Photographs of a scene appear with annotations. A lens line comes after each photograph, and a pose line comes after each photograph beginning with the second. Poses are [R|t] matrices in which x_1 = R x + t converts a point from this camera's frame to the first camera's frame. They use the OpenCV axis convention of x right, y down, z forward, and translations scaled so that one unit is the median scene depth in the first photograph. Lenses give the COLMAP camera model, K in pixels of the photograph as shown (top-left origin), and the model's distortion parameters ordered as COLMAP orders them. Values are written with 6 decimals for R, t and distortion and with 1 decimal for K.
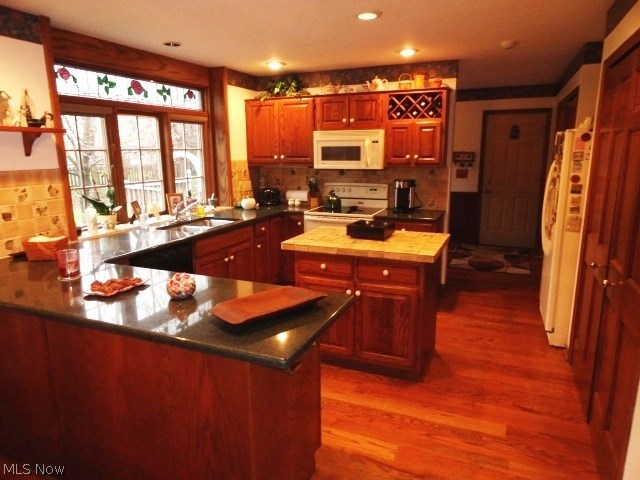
lens RADIAL K [[437.1, 0, 320.7], [0, 437.1, 241.6], [0, 0, 1]] dist [0.000755, -0.000481]
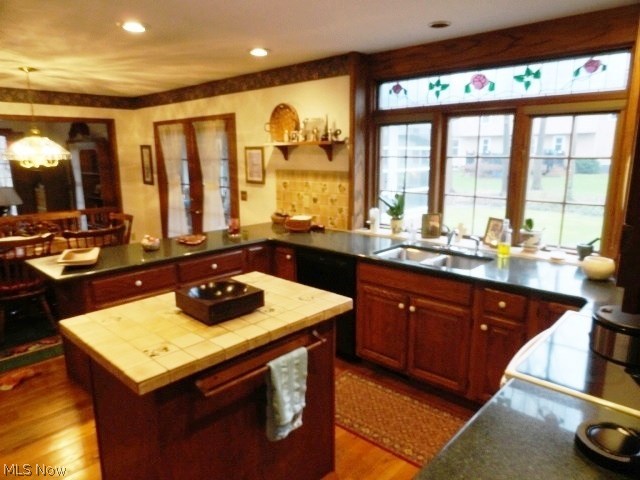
lens RADIAL K [[437.1, 0, 320.9], [0, 437.1, 239.0], [0, 0, 1]] dist [0.000755, -0.000481]
pose [[-0.329954, 0.191369, -0.924396, 0.521021], [-0.190347, 0.945635, 0.263709, -0.248416], [0.924607, 0.262968, -0.275590, 1.096446]]
